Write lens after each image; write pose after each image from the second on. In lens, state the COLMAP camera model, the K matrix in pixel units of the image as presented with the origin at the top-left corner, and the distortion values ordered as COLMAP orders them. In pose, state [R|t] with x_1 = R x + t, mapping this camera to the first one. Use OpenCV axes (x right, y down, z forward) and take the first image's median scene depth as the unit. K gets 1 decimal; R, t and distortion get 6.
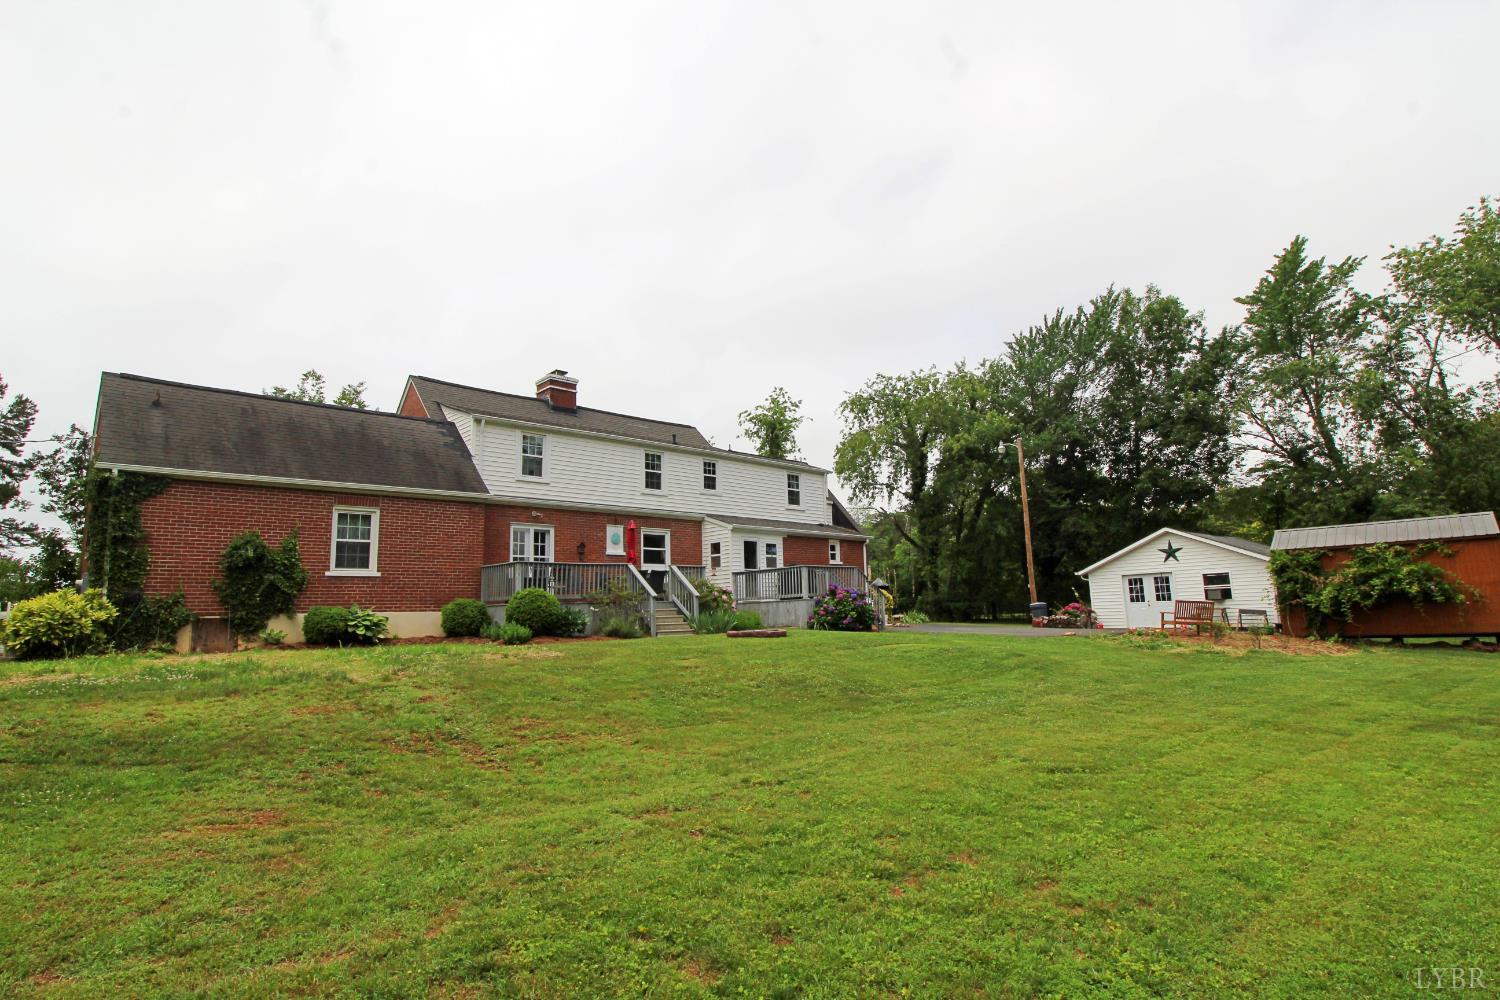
lens RADIAL K [[776.3, 0, 750.0], [0, 776.3, 500.0], [0, 0, 1]] dist [-0.019850, -0.001837]
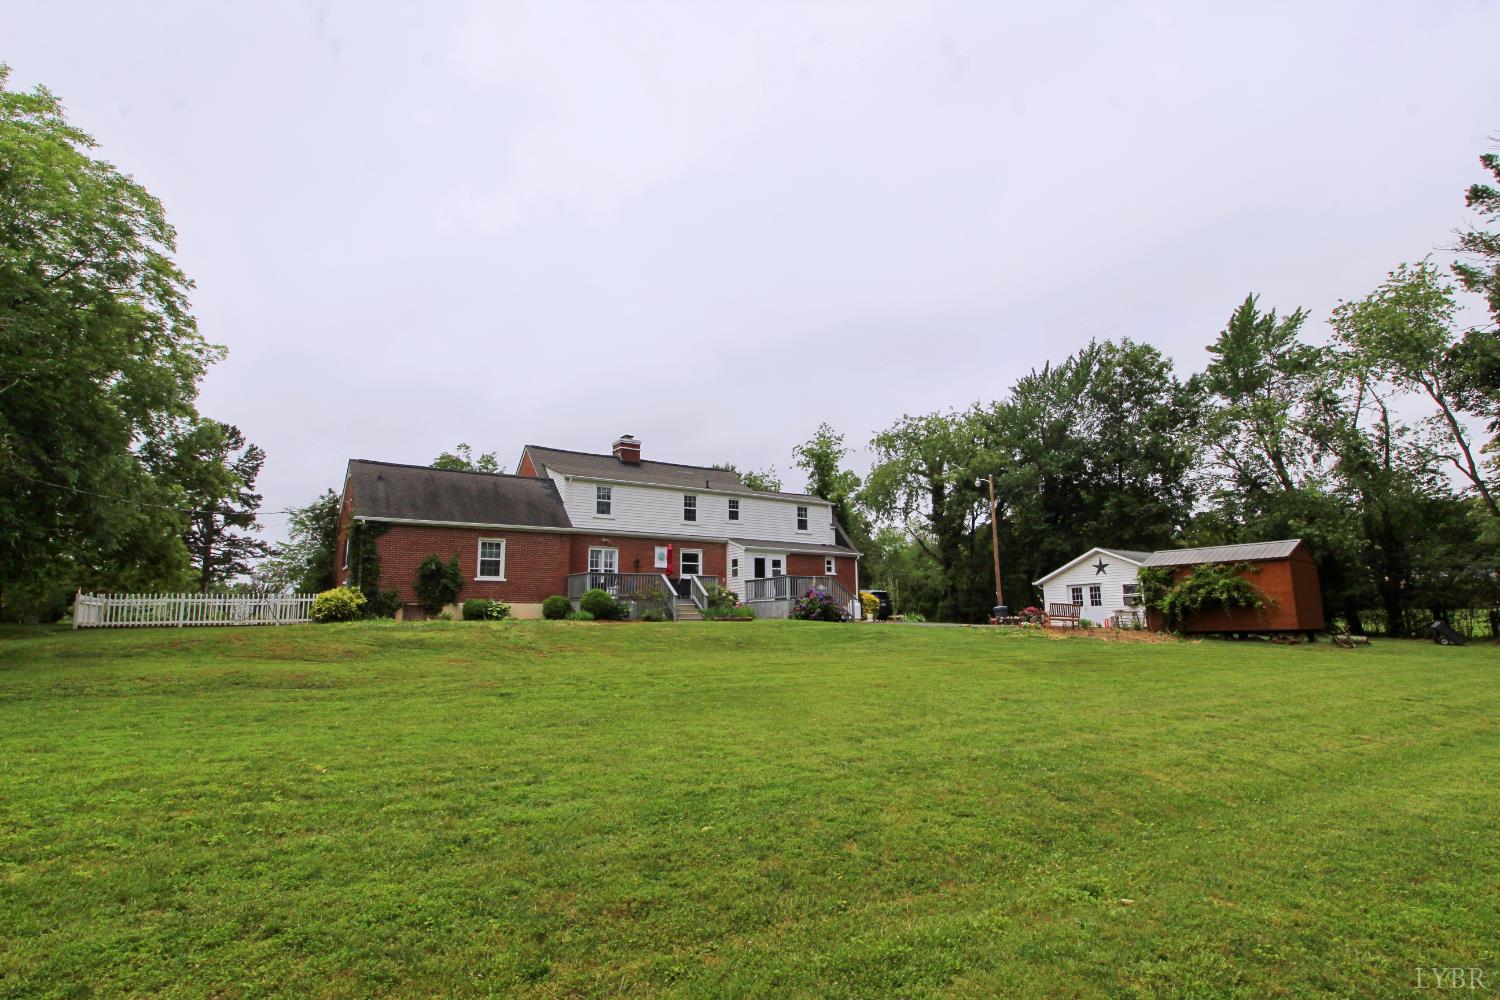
lens RADIAL K [[776.3, 0, 750.0], [0, 776.3, 500.0], [0, 0, 1]] dist [-0.019850, -0.001837]
pose [[0.989079, -0.007582, -0.147193, 0.195627], [0.006018, 0.999921, -0.011067, -0.036624], [0.147265, 0.010061, 0.989046, -0.389356]]
